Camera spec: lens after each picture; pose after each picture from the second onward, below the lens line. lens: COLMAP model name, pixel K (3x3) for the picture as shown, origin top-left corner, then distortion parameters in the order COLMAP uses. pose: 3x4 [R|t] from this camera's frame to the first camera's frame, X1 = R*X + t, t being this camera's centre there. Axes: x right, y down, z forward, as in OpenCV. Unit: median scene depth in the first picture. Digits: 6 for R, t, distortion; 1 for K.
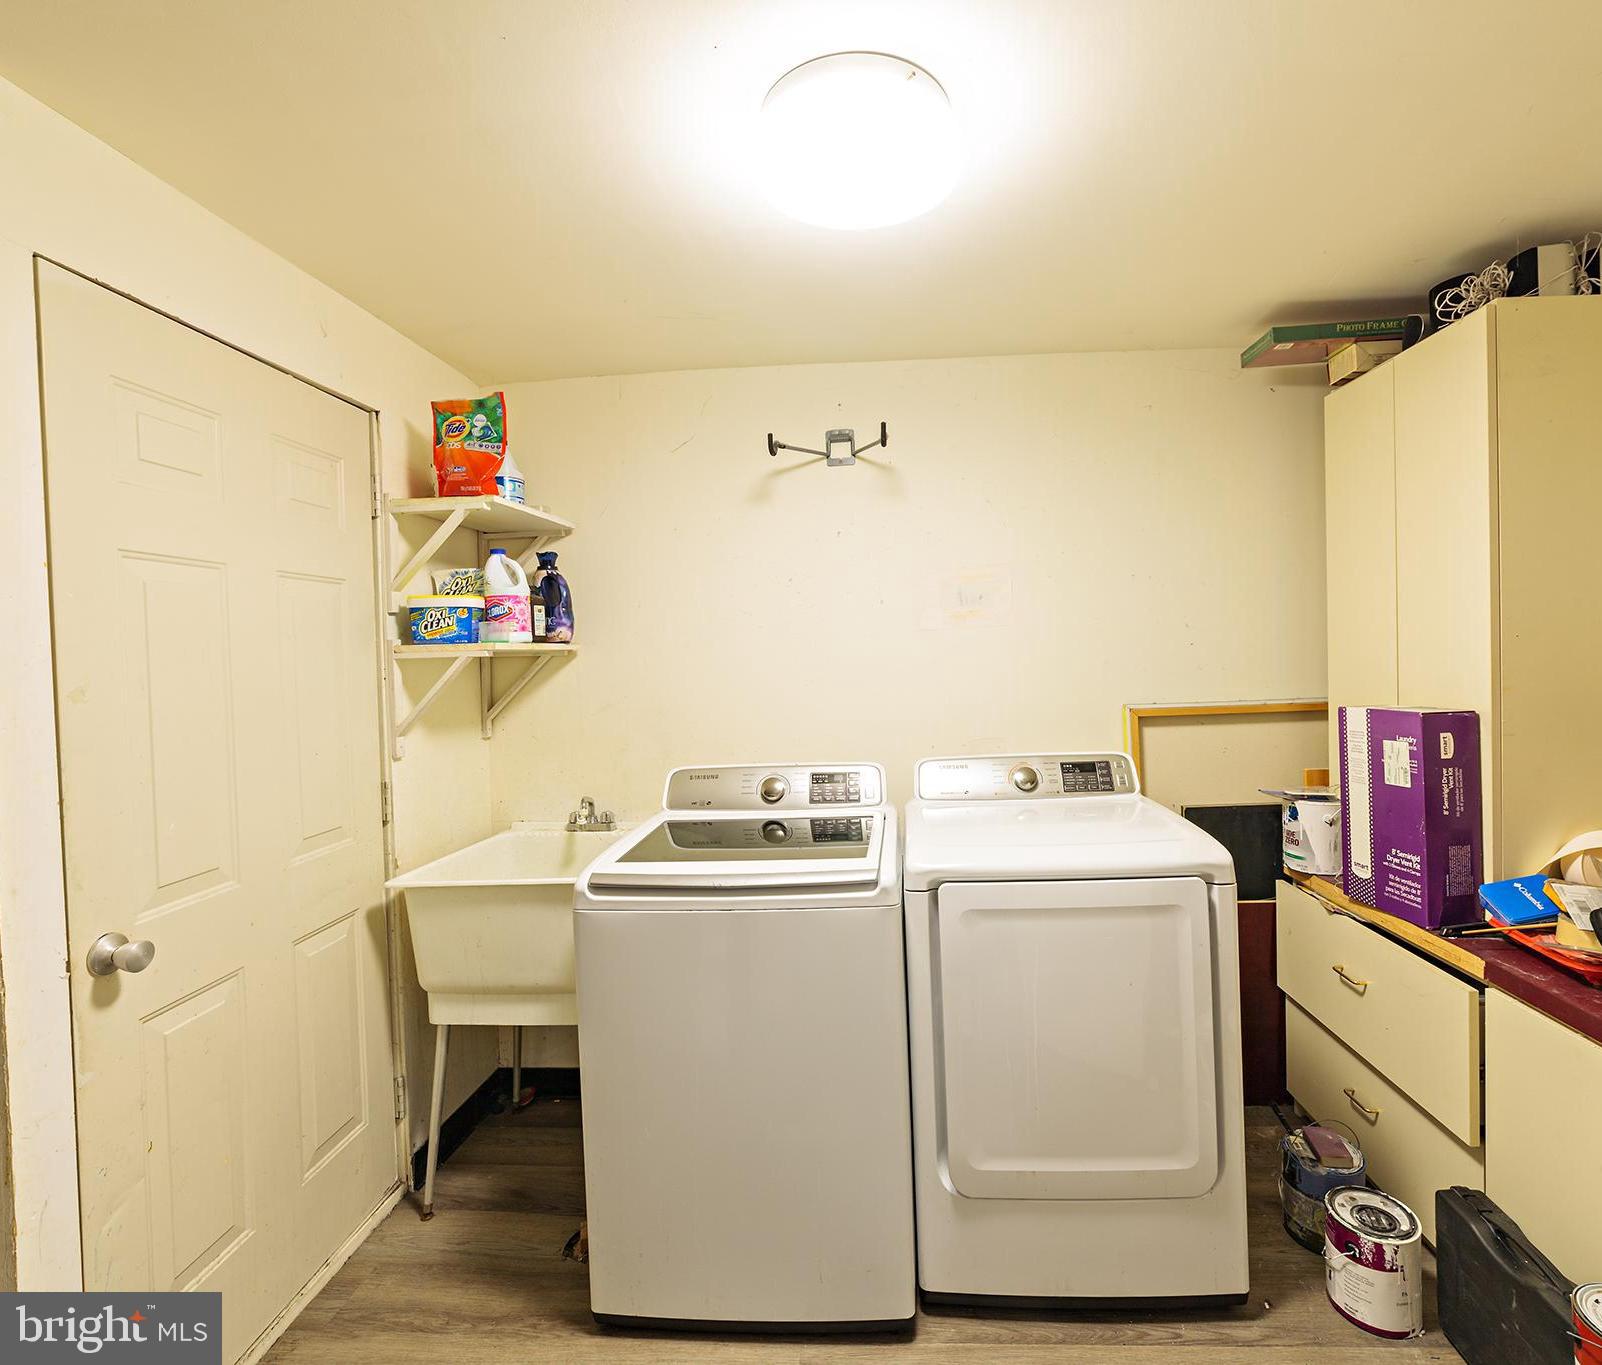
lens RADIAL K [[746.9, 0, 808.7], [0, 746.9, 670.6], [0, 0, 1]] dist [-0.010766, 0.000570]
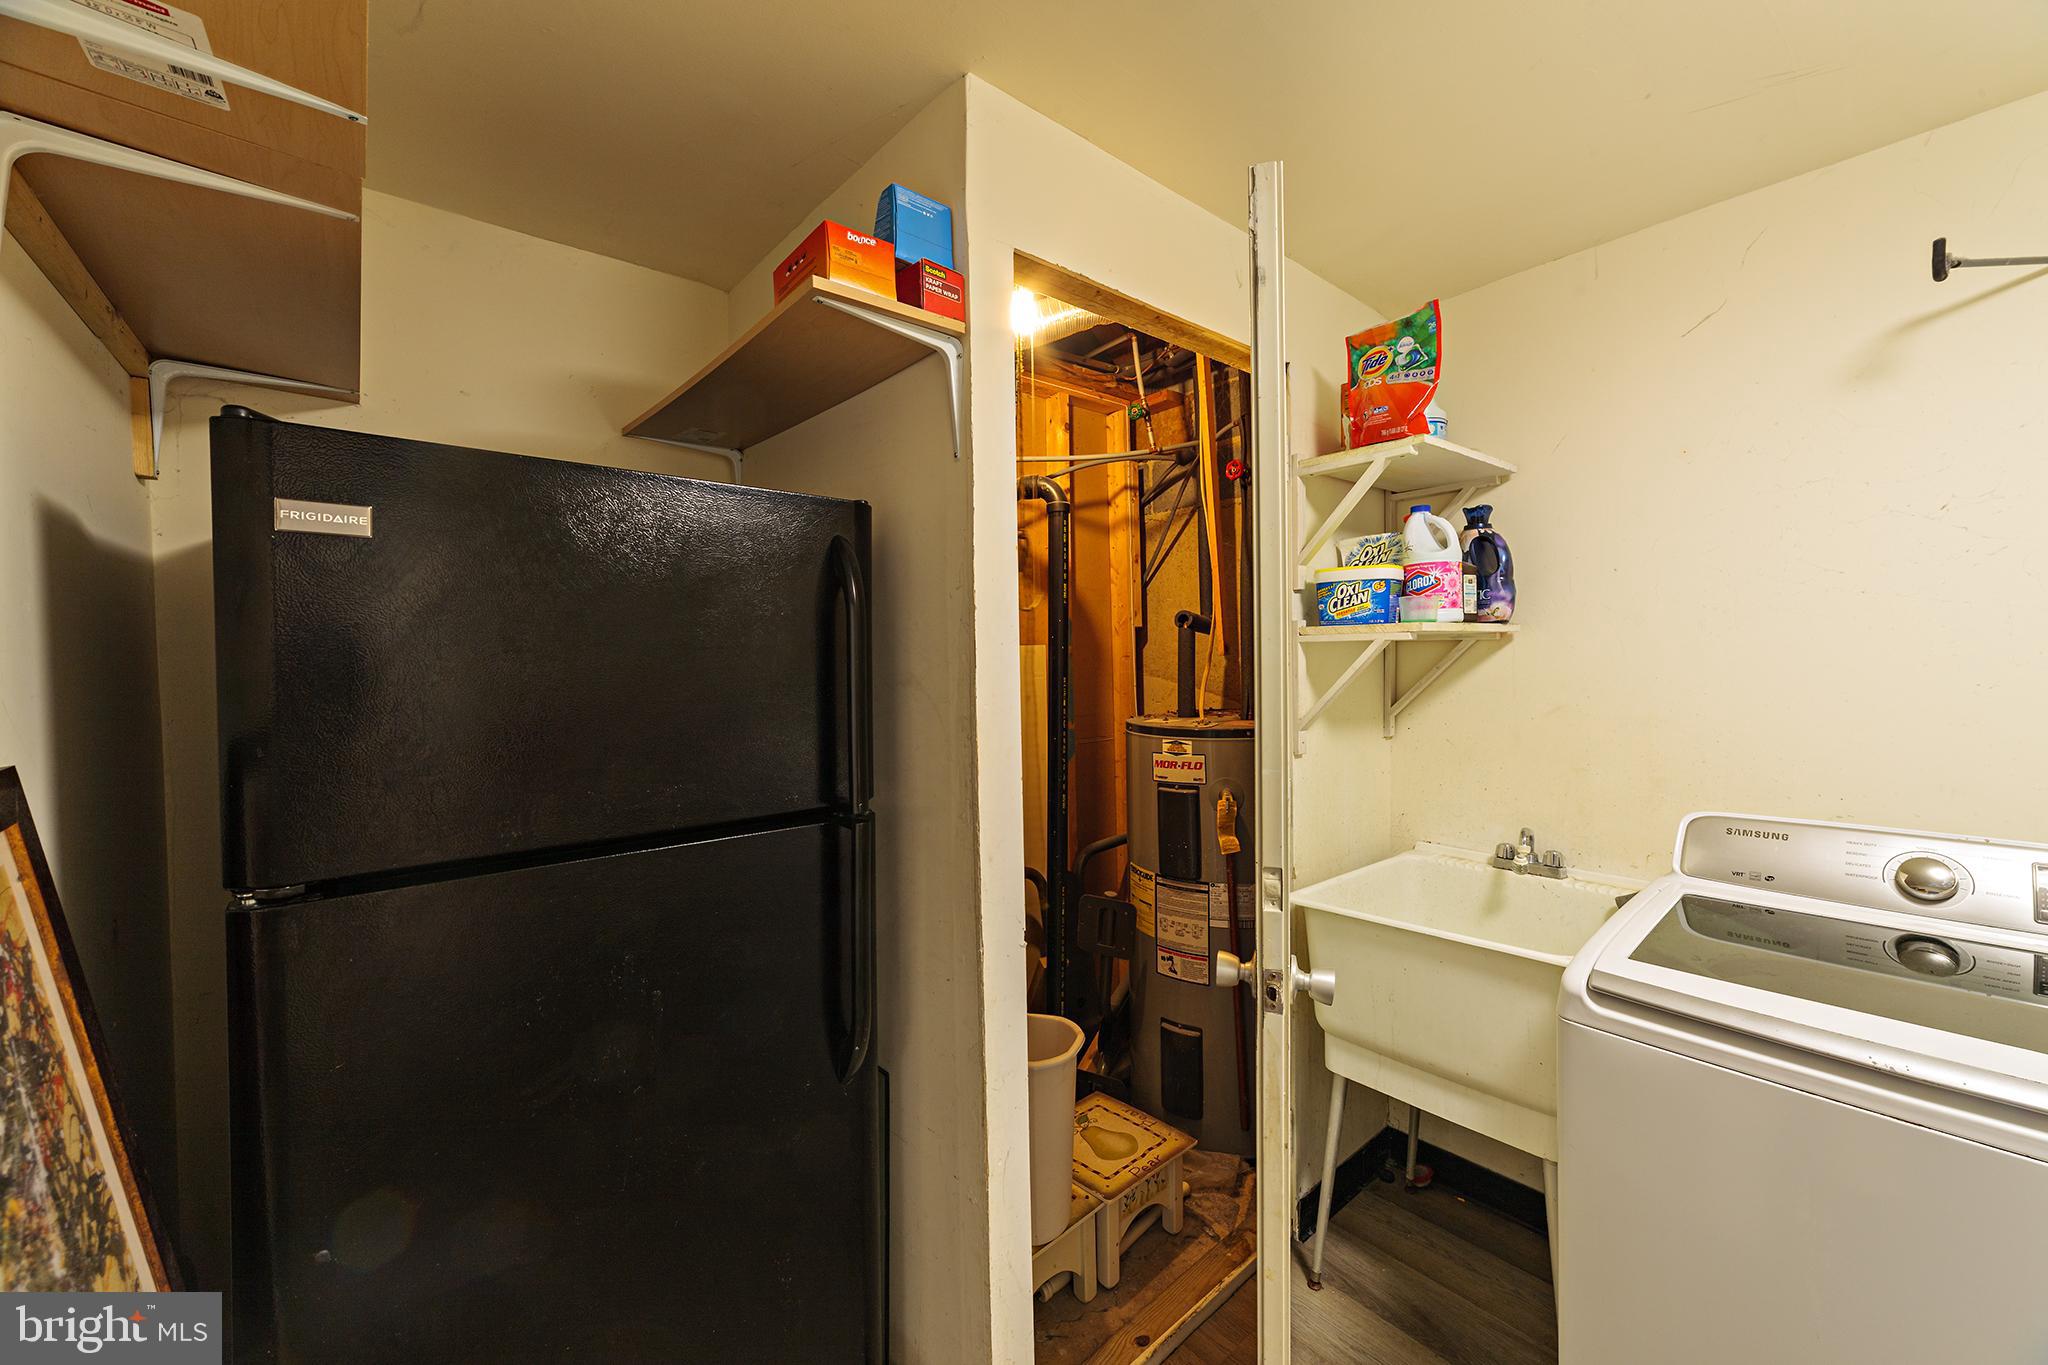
lens RADIAL K [[783.5, 0, 1031.9], [0, 783.5, 668.5], [0, 0, 1]] dist [-0.029450, 0.009129]
pose [[0.700860, 0.027532, -0.712768, -0.113640], [-0.017098, 0.999616, 0.021800, 0.000487], [0.713094, -0.003092, 0.701061, 0.121825]]
